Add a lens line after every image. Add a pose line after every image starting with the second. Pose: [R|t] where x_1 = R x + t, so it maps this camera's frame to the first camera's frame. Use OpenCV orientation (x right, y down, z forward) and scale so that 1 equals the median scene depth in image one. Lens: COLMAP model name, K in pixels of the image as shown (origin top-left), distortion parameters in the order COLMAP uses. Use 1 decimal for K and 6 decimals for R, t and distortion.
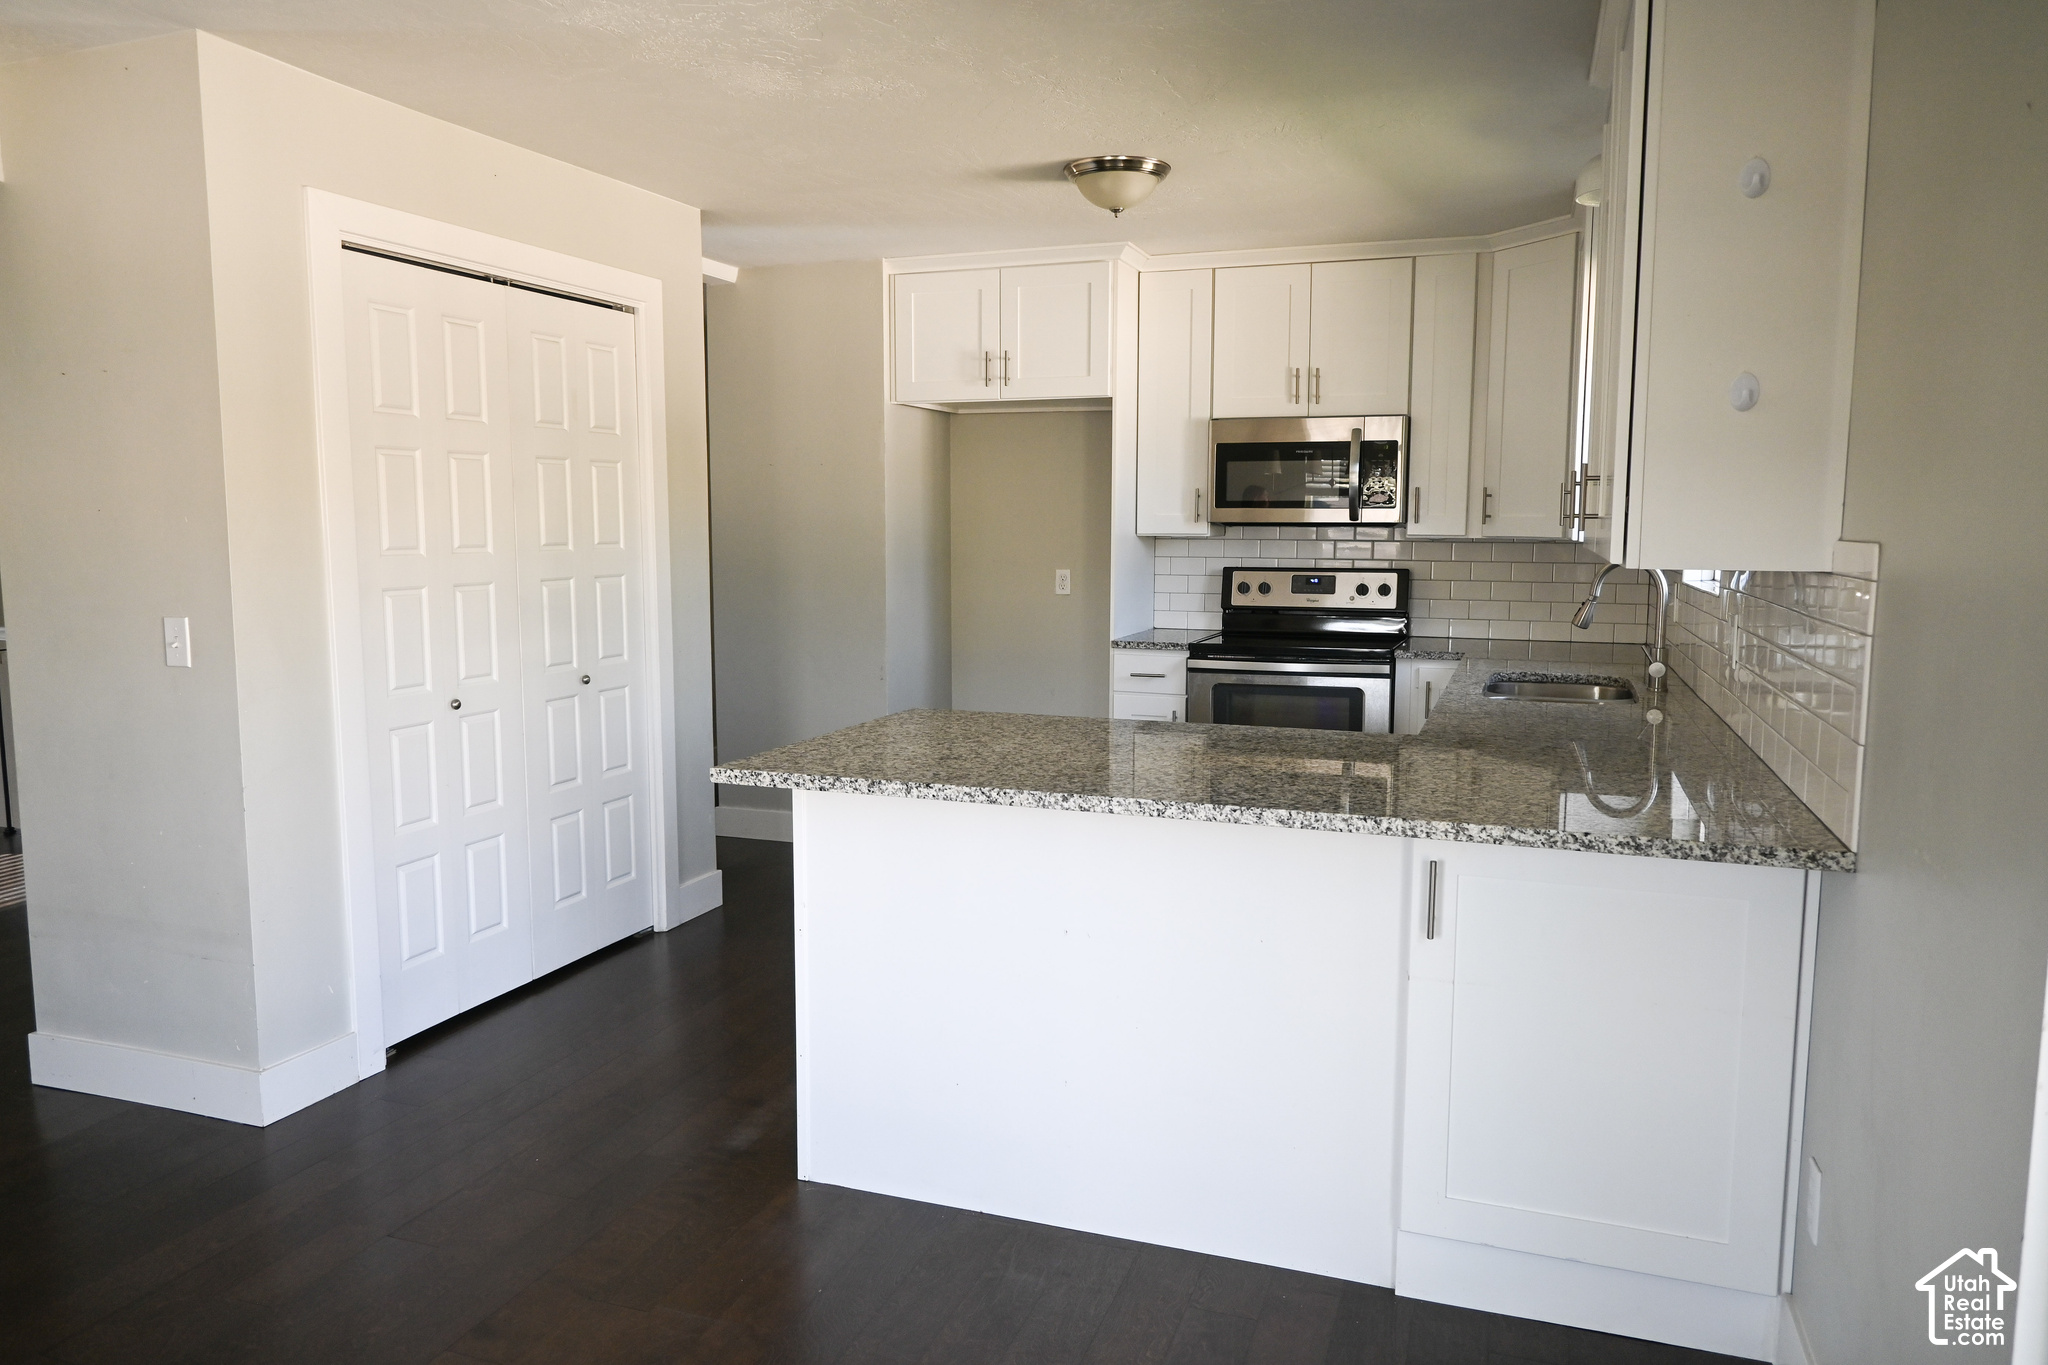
lens RADIAL K [[1382.3, 0, 1026.6], [0, 1382.3, 685.0], [0, 0, 1]] dist [-0.006863, 0.000891]
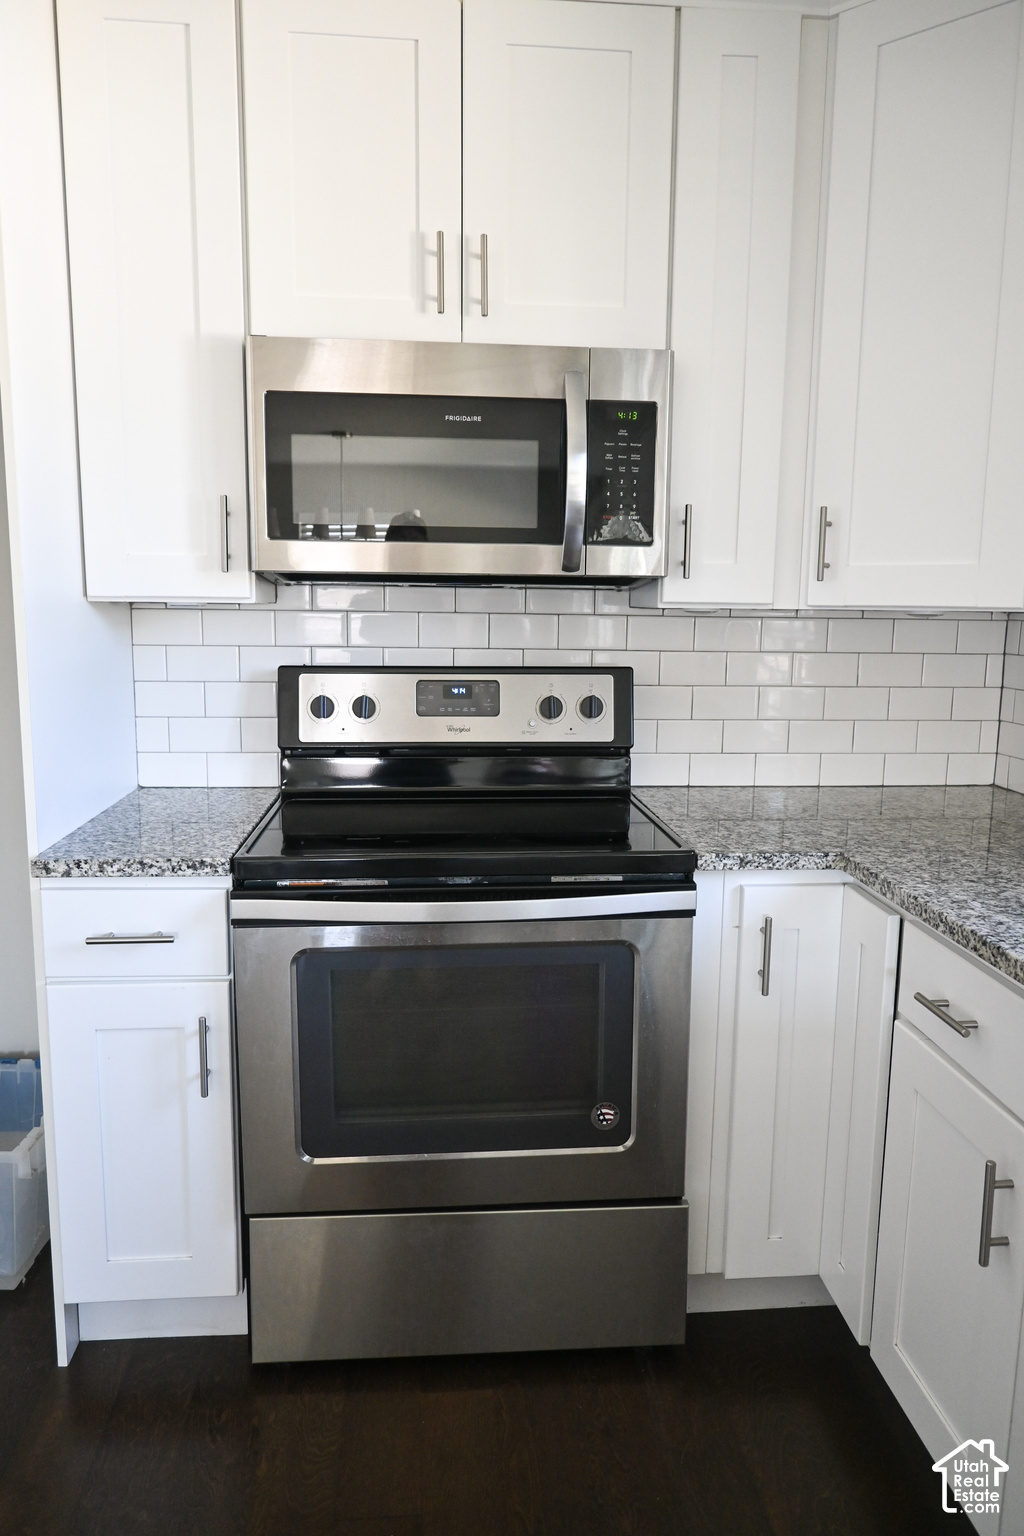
lens RADIAL K [[1036.7, 0, 519.3], [0, 1036.7, 766.4], [0, 0, 1]] dist [-0.006863, 0.000891]
pose [[0.903107, -0.057342, 0.425570, 0.061543], [0.040734, 0.998015, 0.048033, -0.066099], [-0.427480, -0.026044, 0.903650, 0.647610]]
